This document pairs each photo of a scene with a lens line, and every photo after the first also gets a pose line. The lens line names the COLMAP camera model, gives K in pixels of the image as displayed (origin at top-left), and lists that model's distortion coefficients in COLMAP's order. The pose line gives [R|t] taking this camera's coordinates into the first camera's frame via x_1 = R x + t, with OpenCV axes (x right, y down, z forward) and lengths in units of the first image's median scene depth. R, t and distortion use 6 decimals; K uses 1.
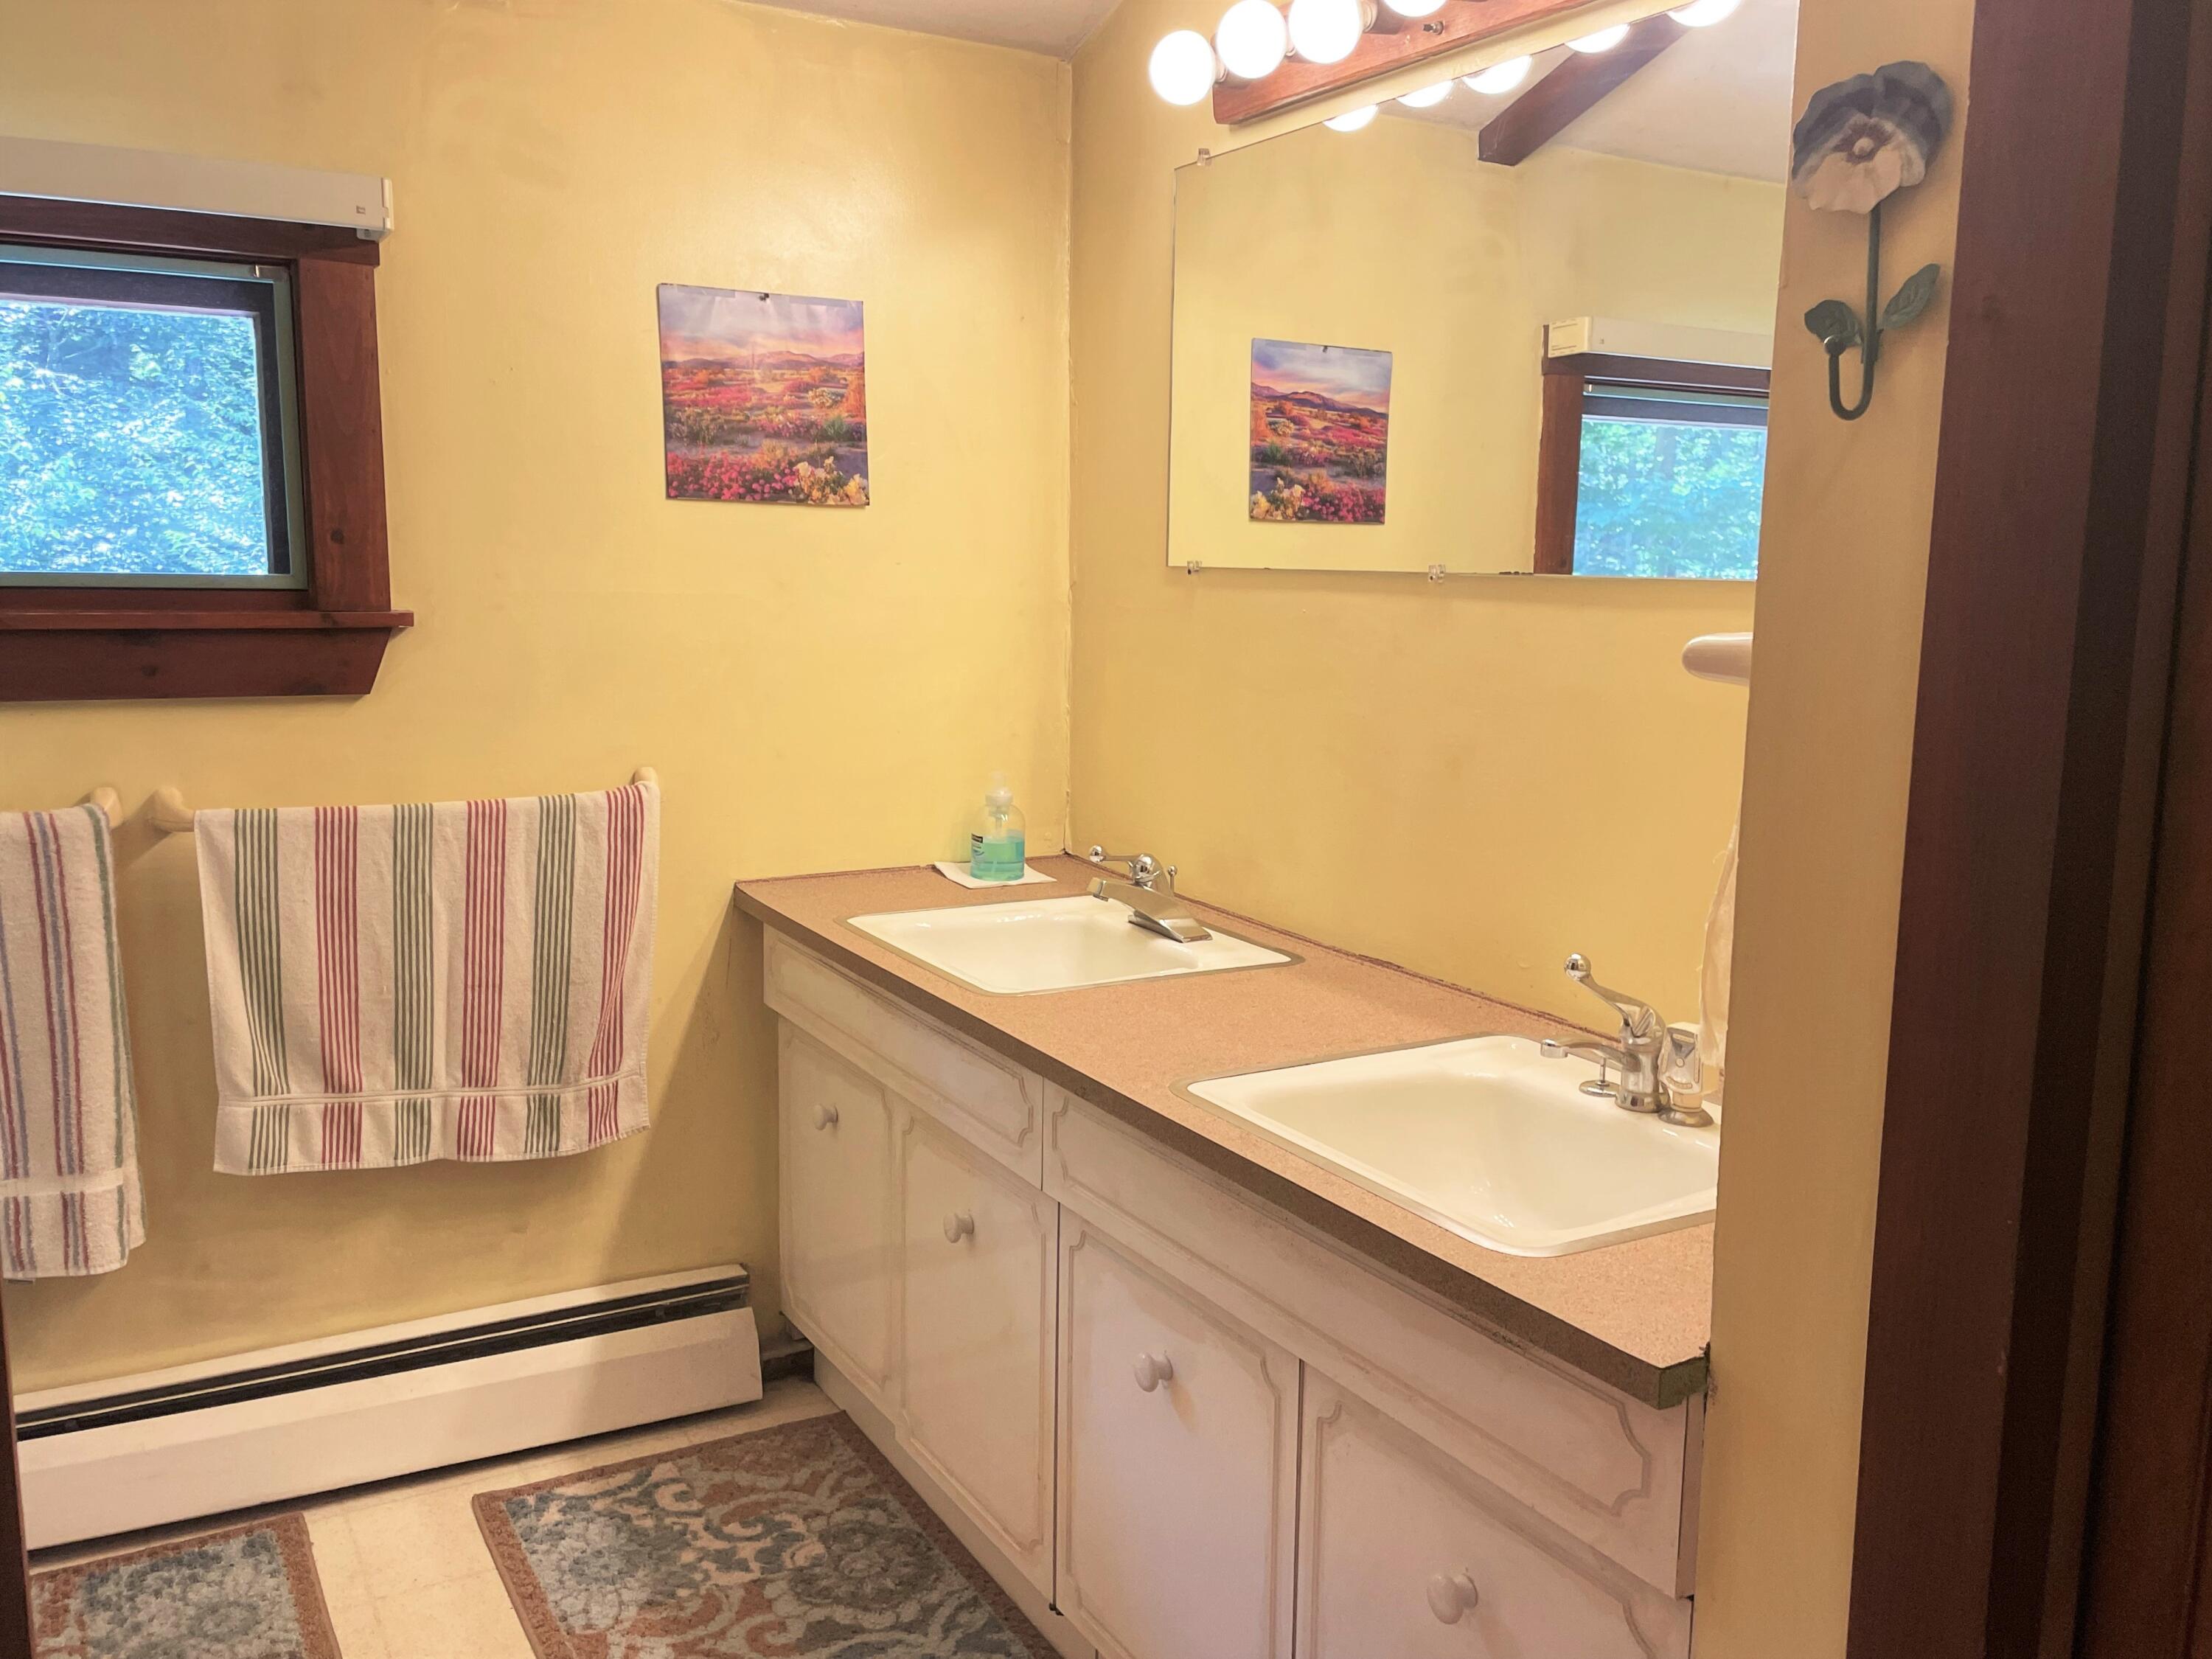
lens RADIAL K [[1787.9, 0, 1110.8], [0, 1787.9, 844.5], [0, 0, 1]] dist [0.087763, -0.116069]
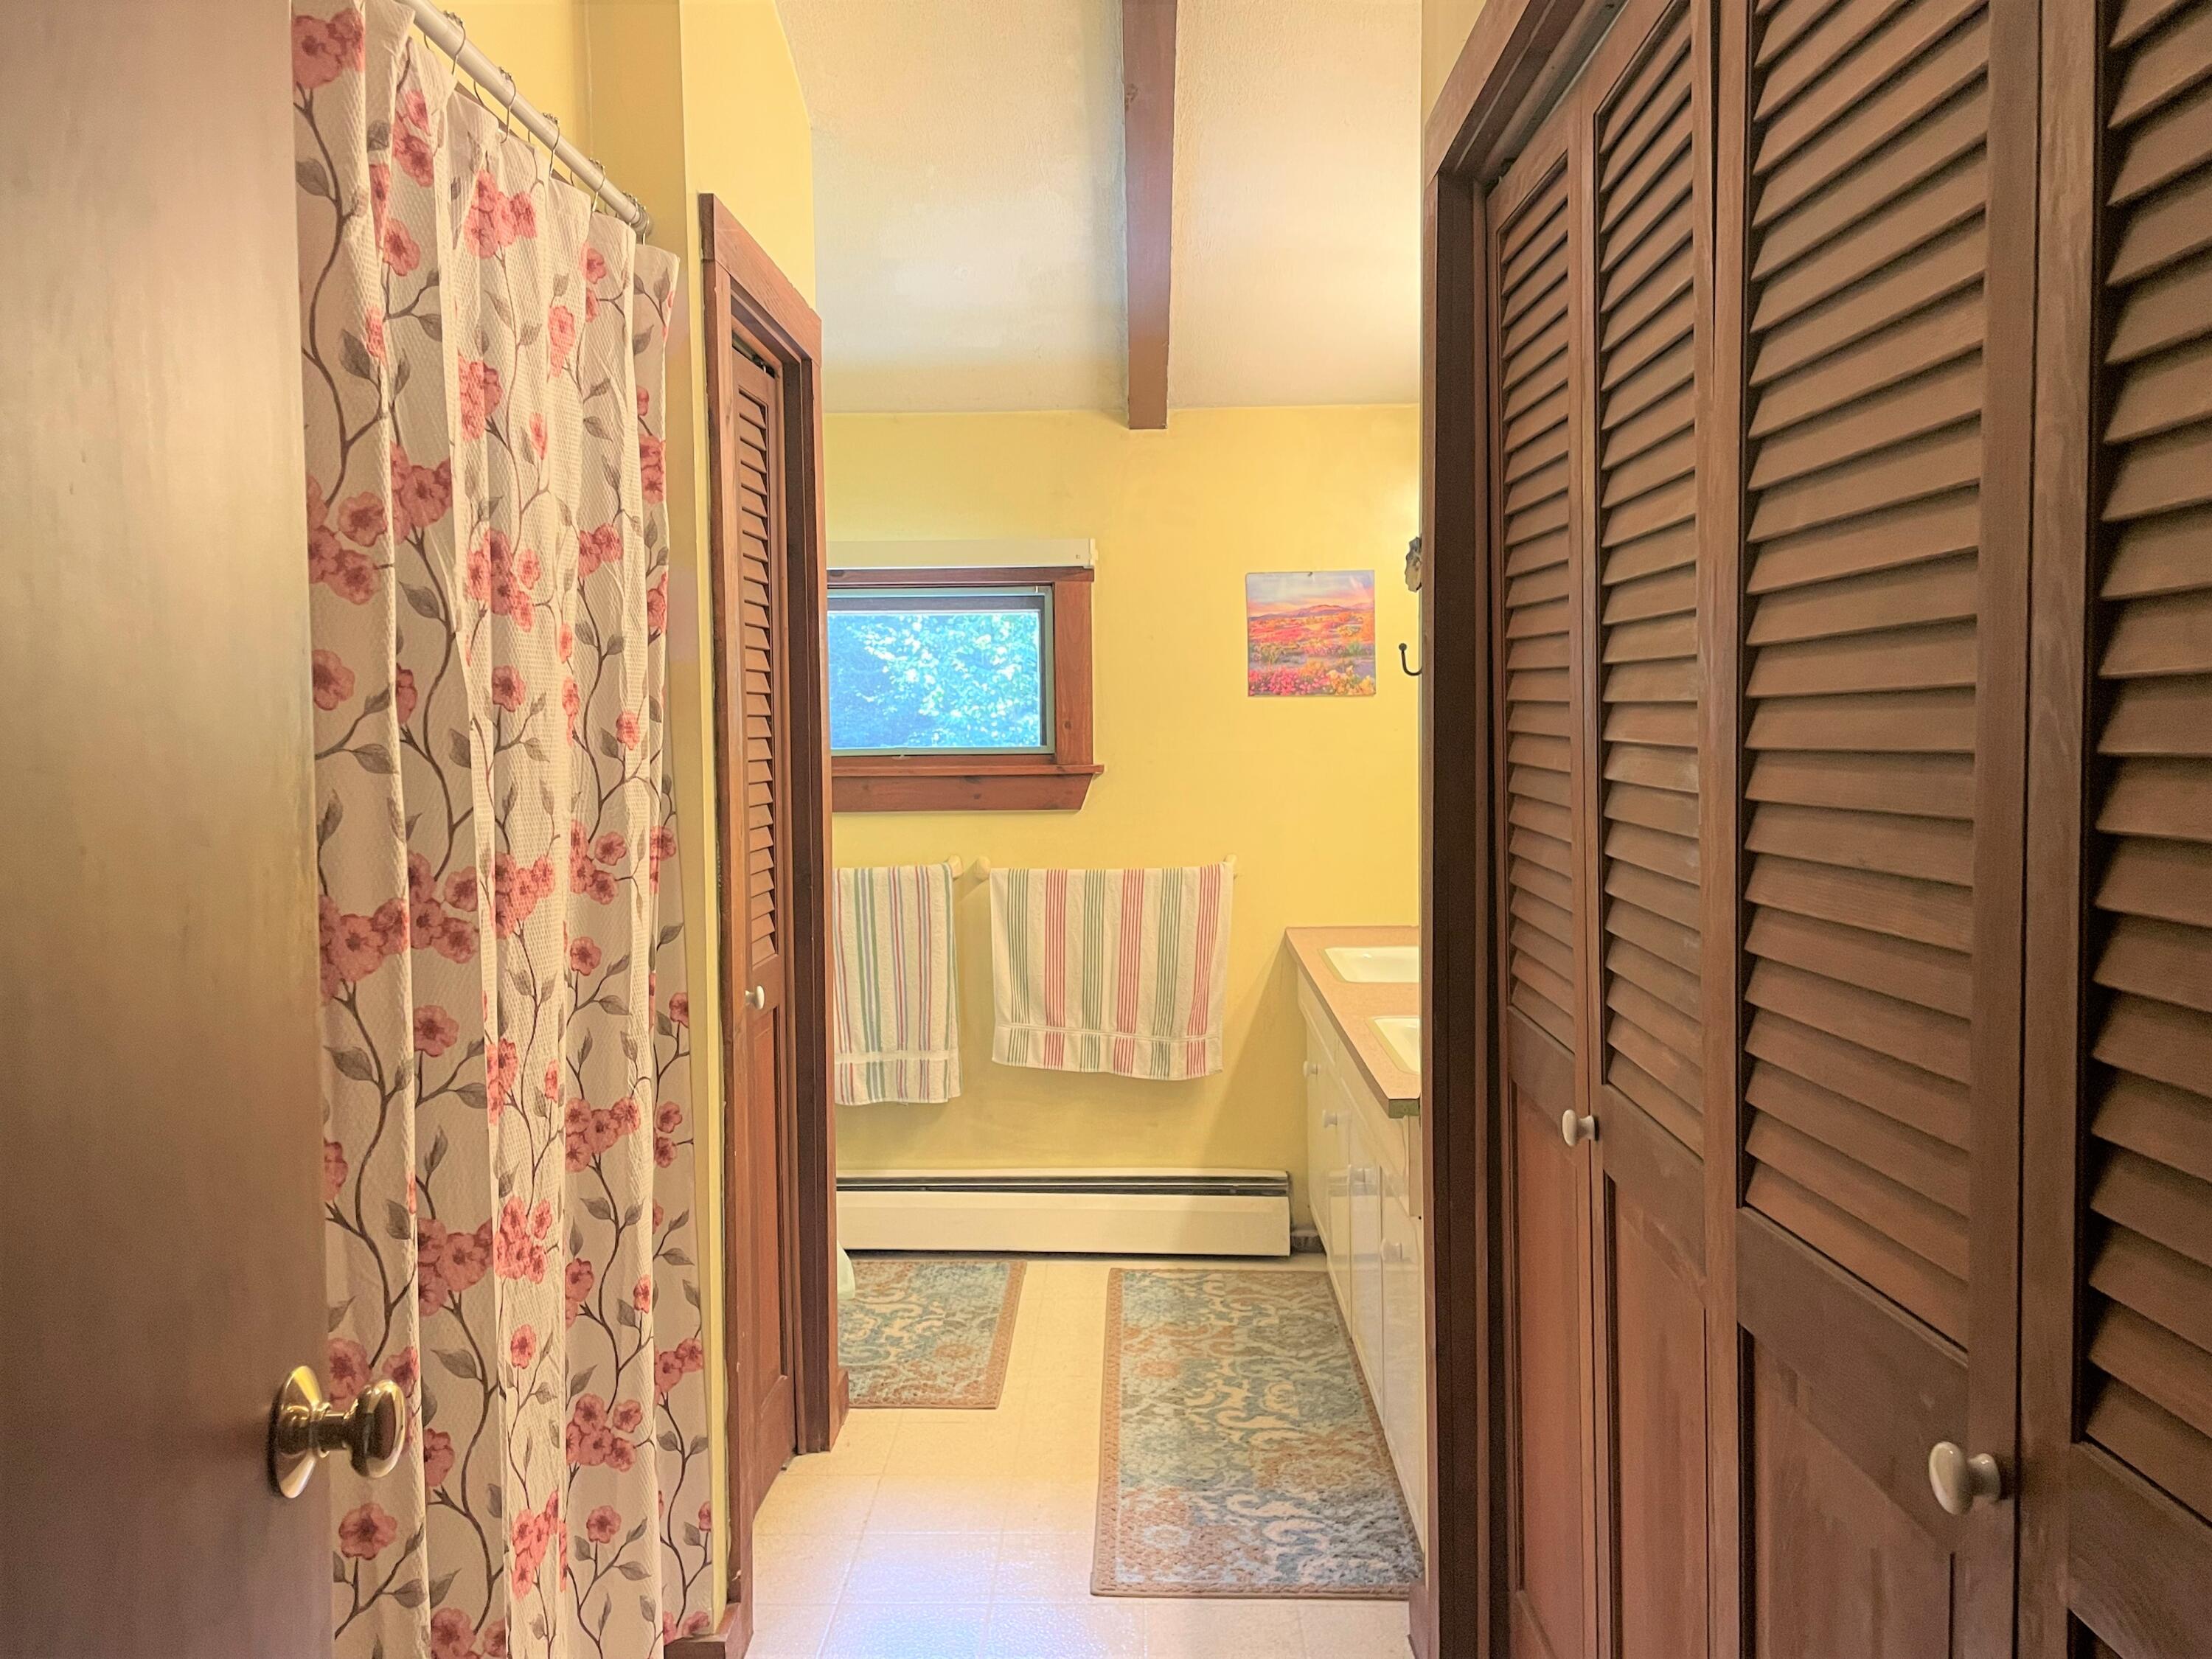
lens RADIAL K [[1787.9, 0, 1110.8], [0, 1787.9, 844.5], [0, 0, 1]] dist [0.087763, -0.116069]
pose [[0.848135, 0.011813, -0.529649, 0.567424], [-0.058208, 0.995777, -0.070999, 0.077836], [0.526573, 0.091047, 0.845240, -0.504117]]
